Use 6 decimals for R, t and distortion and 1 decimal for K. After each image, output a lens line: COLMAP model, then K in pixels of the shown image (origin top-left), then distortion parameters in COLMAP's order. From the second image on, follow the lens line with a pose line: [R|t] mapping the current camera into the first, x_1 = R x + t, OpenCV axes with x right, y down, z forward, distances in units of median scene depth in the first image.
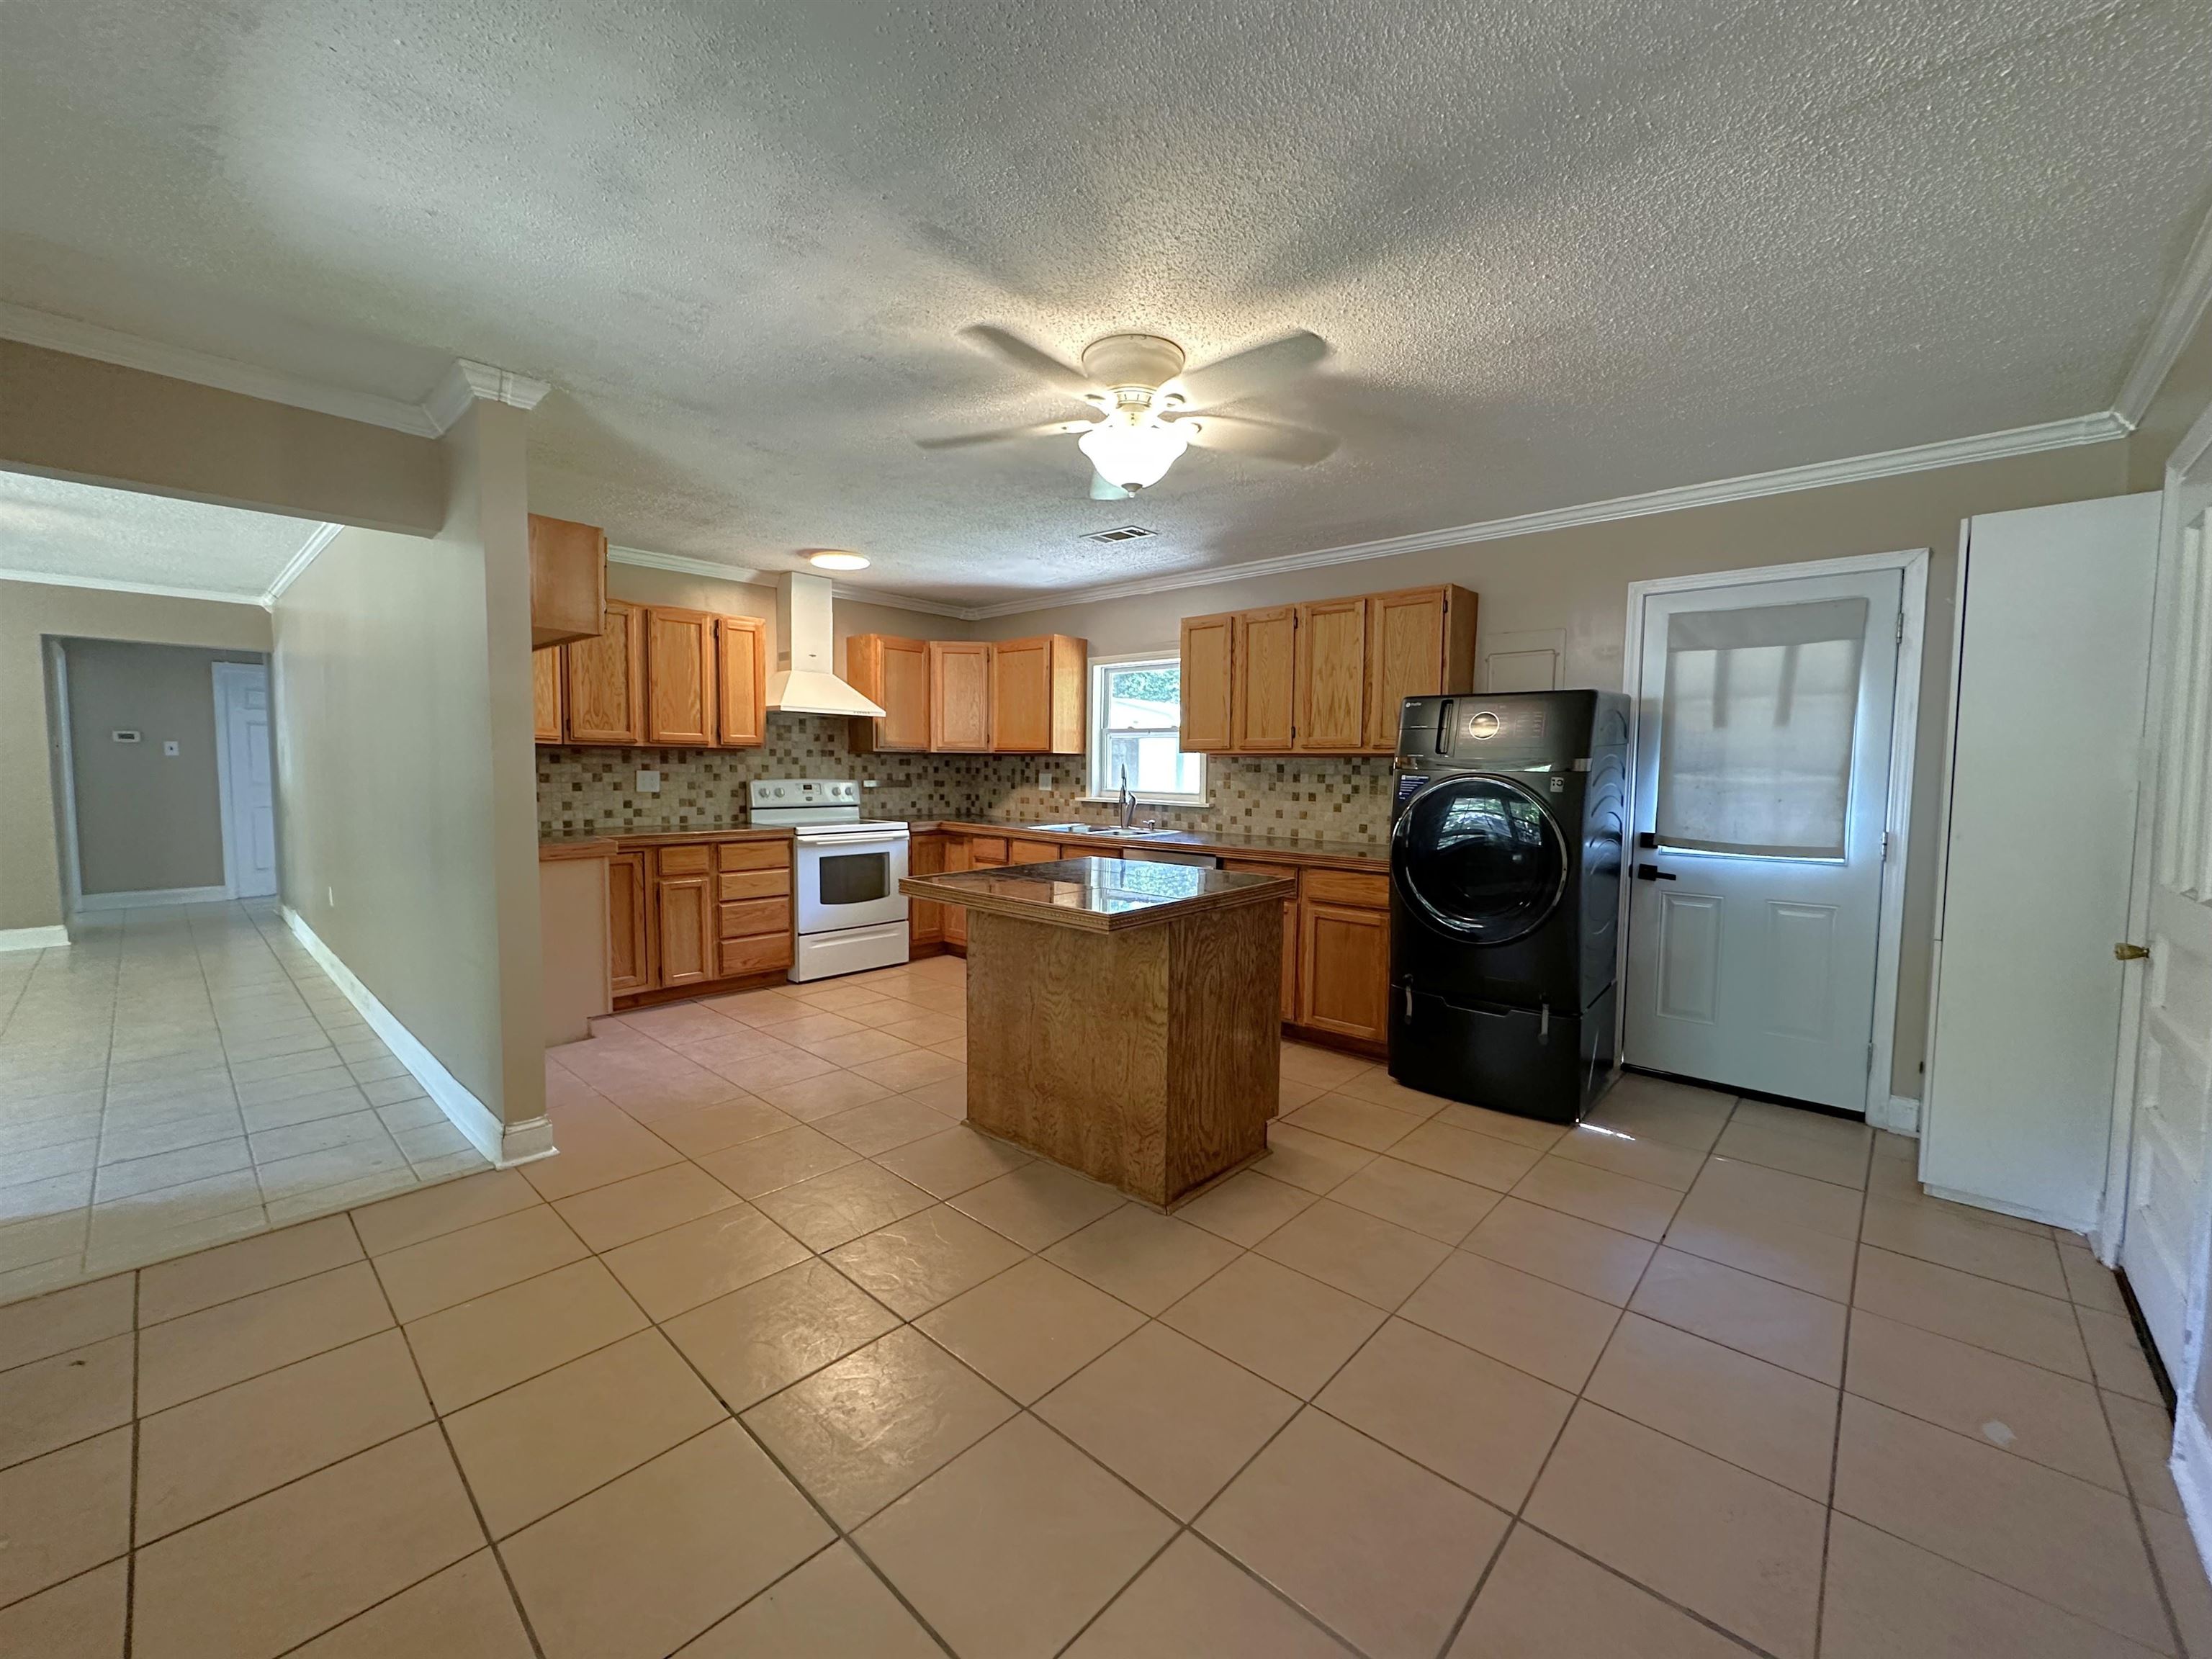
lens RADIAL K [[881.2, 0, 1102.6], [0, 881.2, 828.9], [0, 0, 1]] dist [-0.001675, 0.000015]
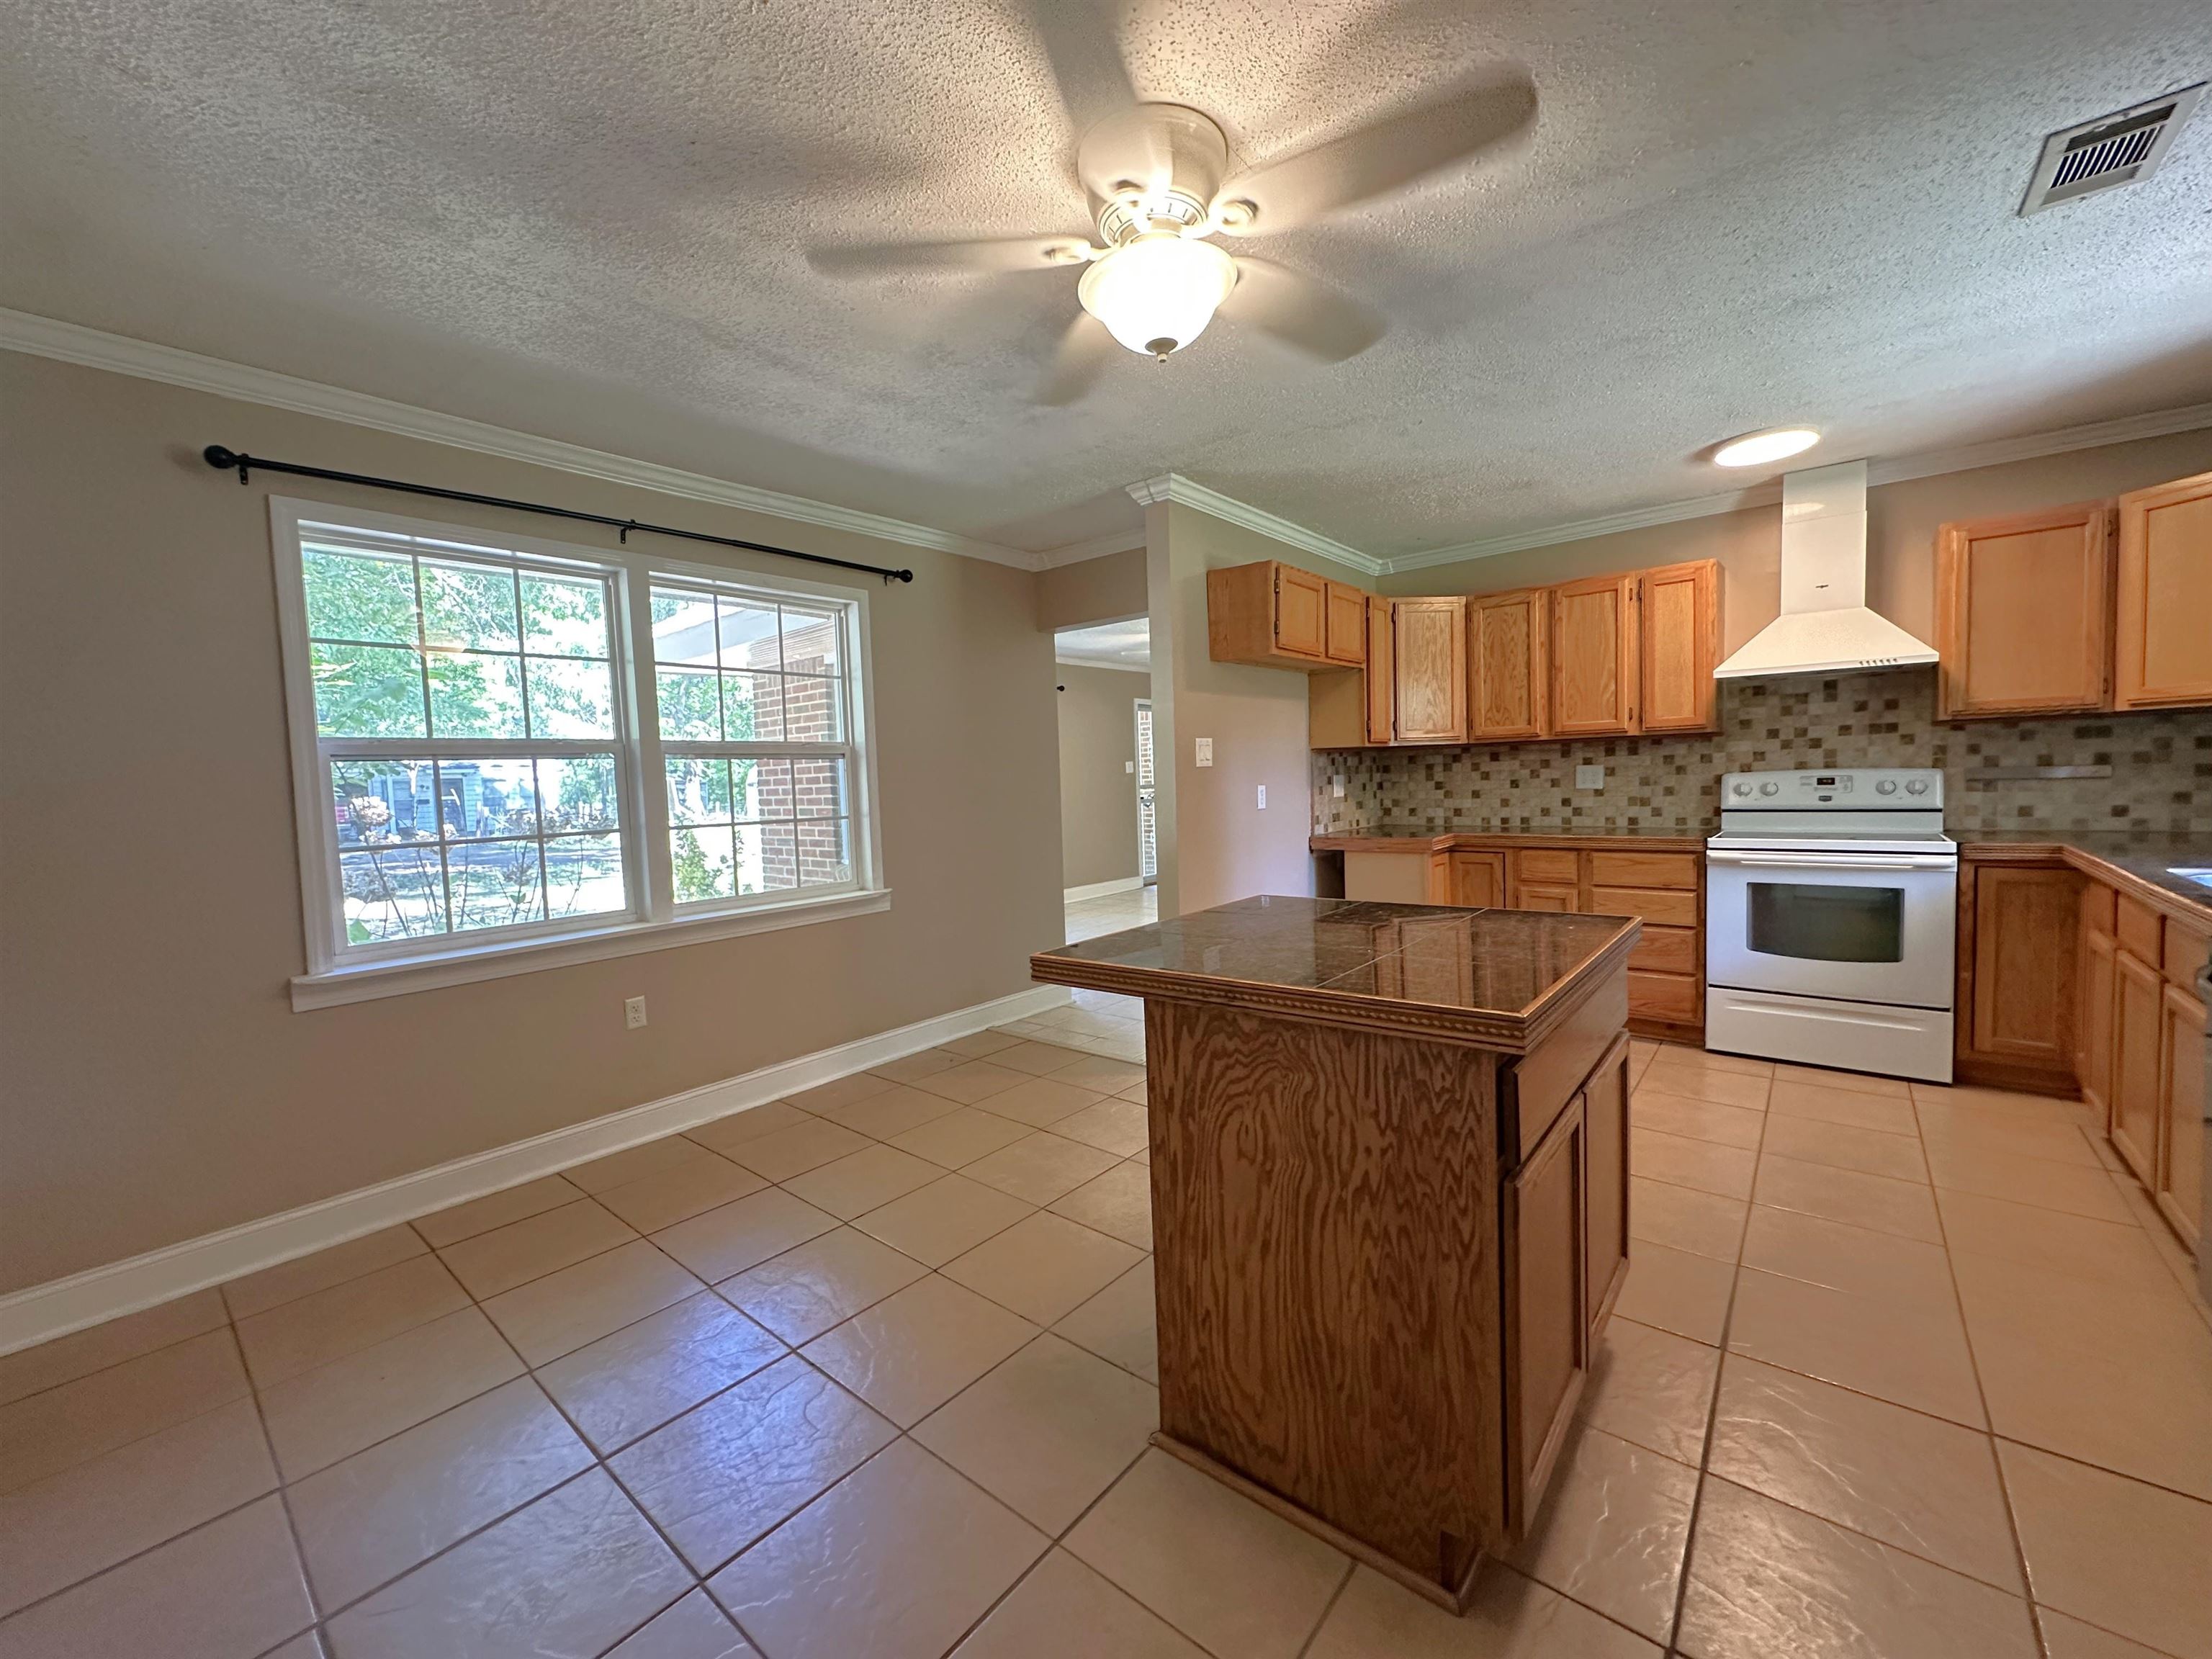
lens RADIAL K [[881.2, 0, 1102.5], [0, 881.2, 828.9], [0, 0, 1]] dist [-0.001675, 0.000015]
pose [[0.049873, 0.048066, -0.997598, 0.344235], [-0.035659, 0.998290, 0.046317, -0.024136], [0.998119, 0.033264, 0.051502, 0.443740]]
